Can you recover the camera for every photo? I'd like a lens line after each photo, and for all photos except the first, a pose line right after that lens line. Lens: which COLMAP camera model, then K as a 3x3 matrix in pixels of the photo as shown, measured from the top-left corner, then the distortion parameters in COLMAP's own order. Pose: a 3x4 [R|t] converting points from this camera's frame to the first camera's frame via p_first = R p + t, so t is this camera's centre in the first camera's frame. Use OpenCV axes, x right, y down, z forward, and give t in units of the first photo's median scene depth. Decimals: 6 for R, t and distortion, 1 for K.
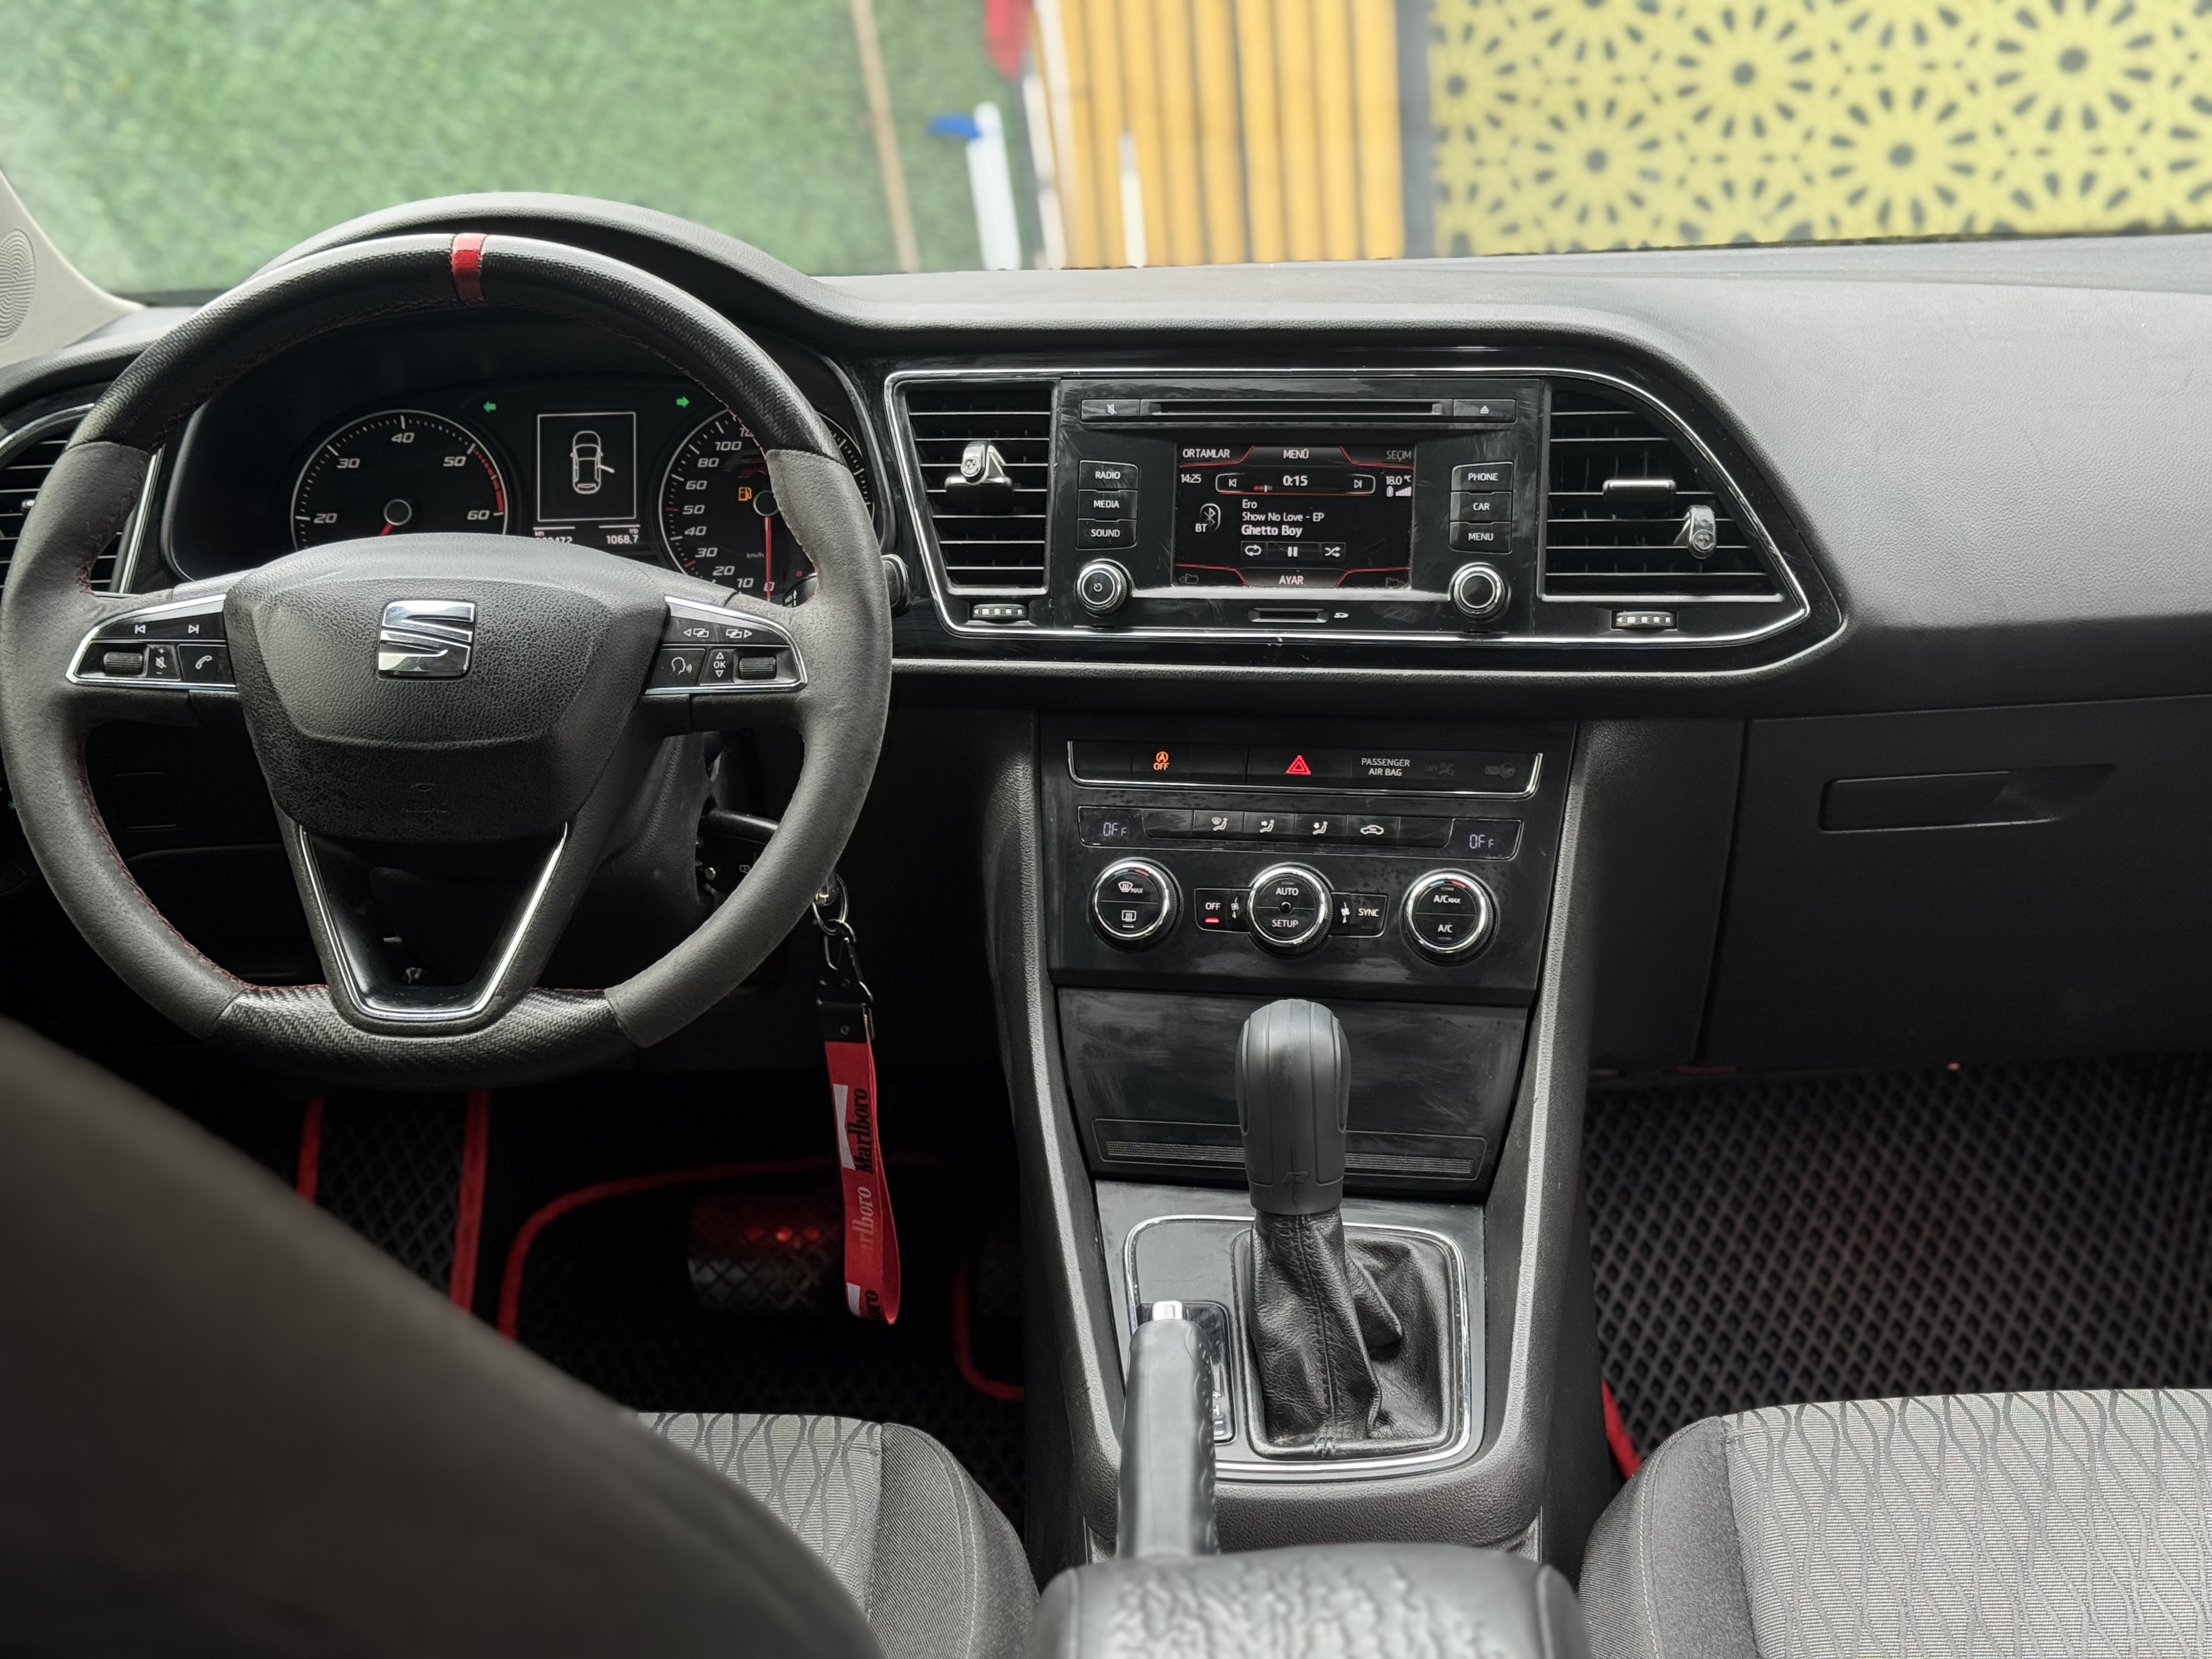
lens RADIAL K [[3024.0, 0, 1124.8], [0, 3024.0, 844.3], [0, 0, 1]] dist [0.121274, 0.000000]
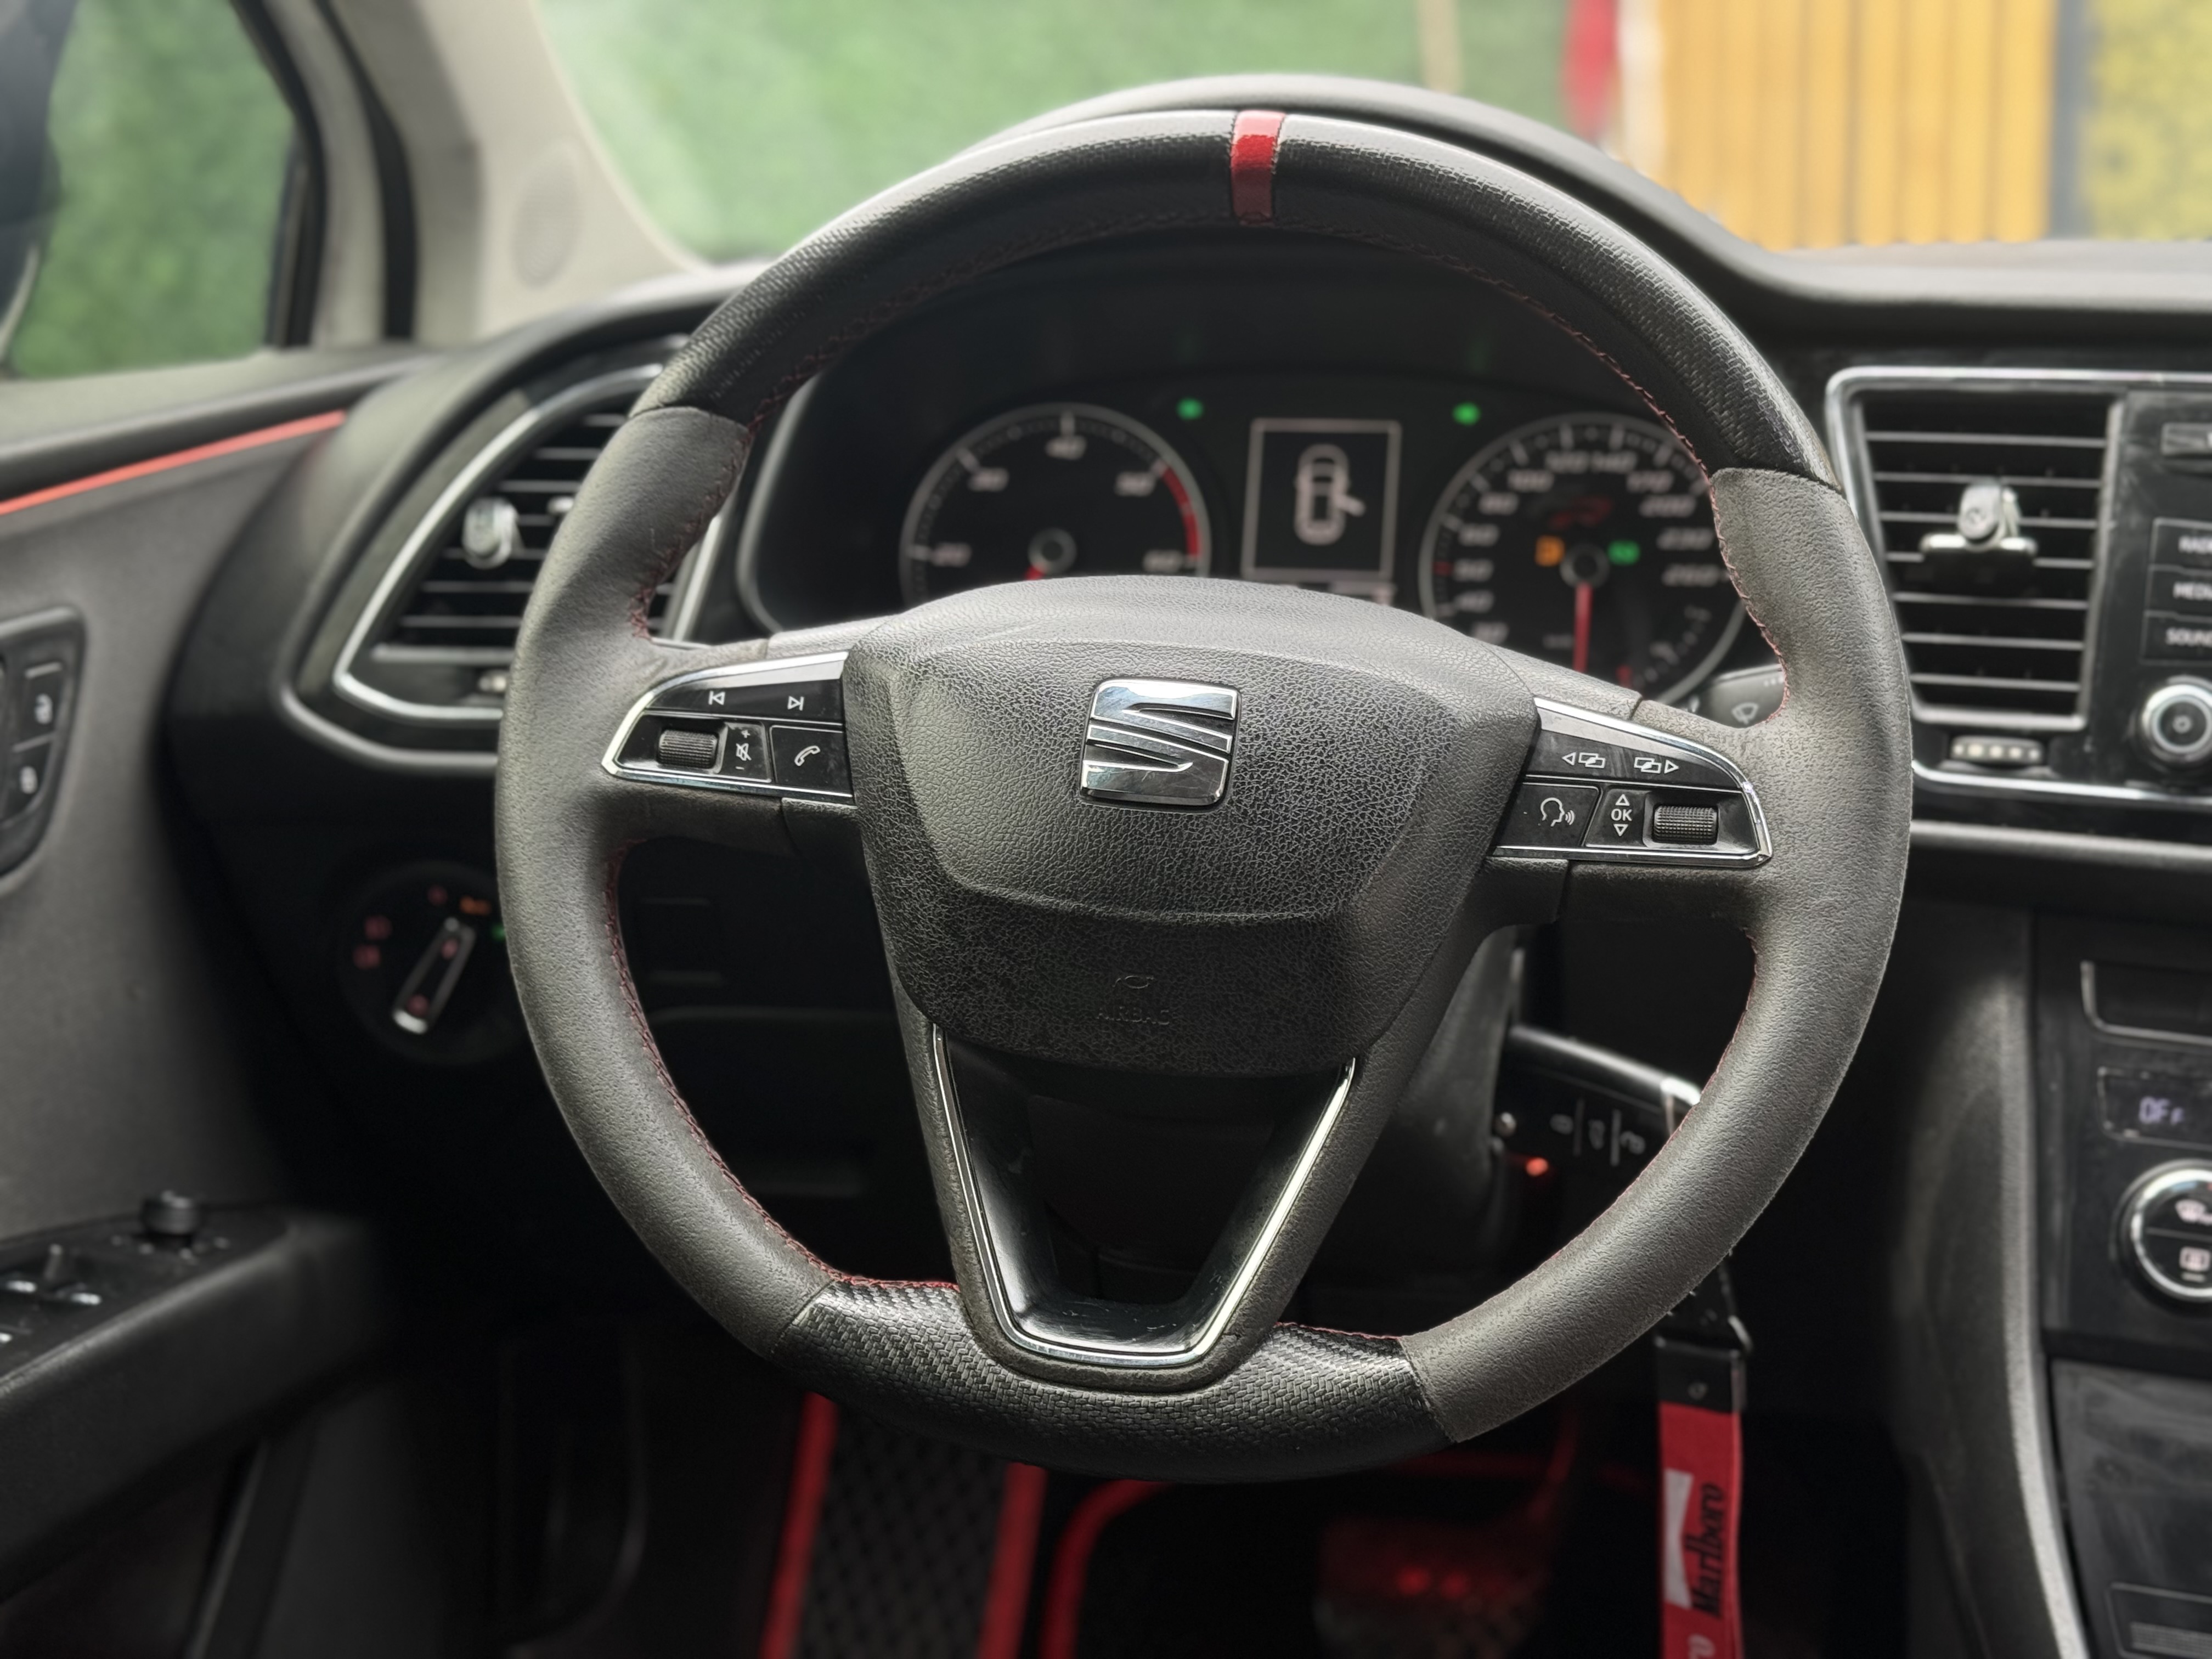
lens RADIAL K [[3024.0, 0, 1089.1], [0, 3024.0, 833.1], [0, 0, 1]] dist [0.121274, 0.000000]
pose [[0.986804, 0.072717, -0.144673, -0.139086], [-0.078026, 0.996458, -0.031362, -0.026090], [0.141880, 0.042237, 0.988982, 0.354976]]
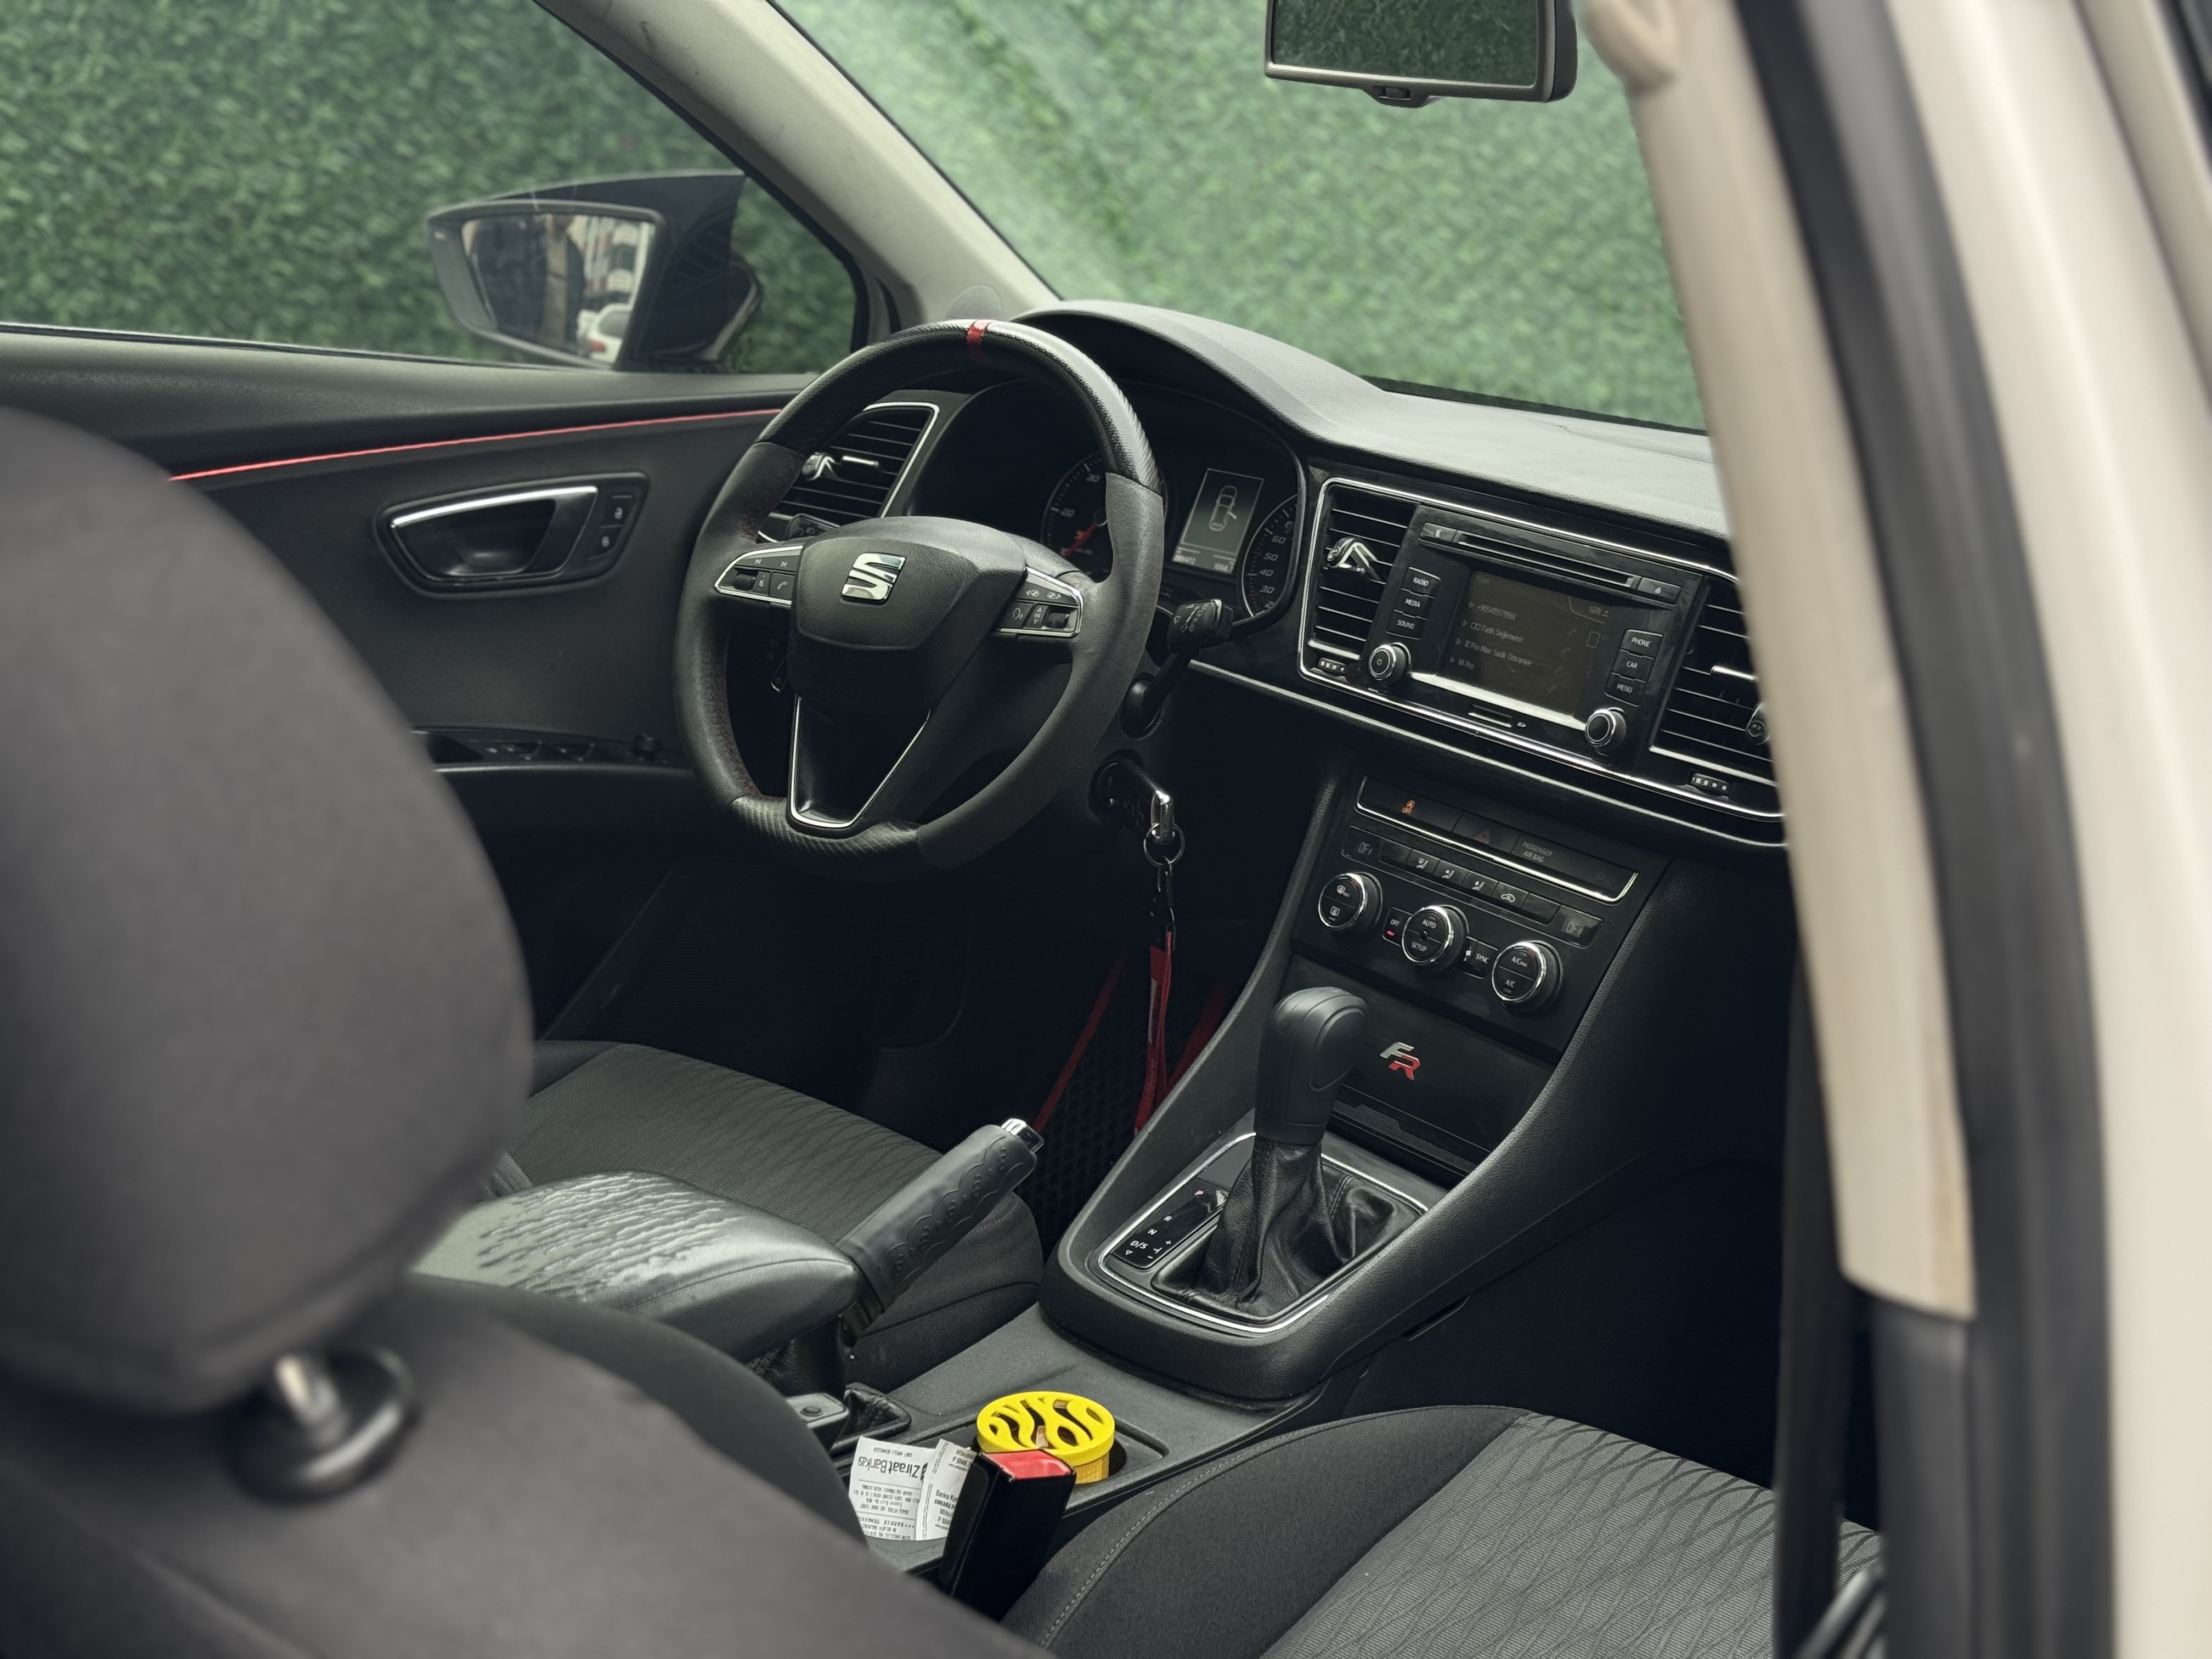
lens RADIAL K [[3024.0, 0, 1110.5], [0, 3024.0, 836.9], [0, 0, 1]] dist [0.121274, 0.000000]
pose [[0.765670, 0.254366, -0.590803, 0.703794], [-0.269284, 0.960884, 0.064715, -0.066793], [0.584154, 0.109543, 0.804217, -0.111333]]
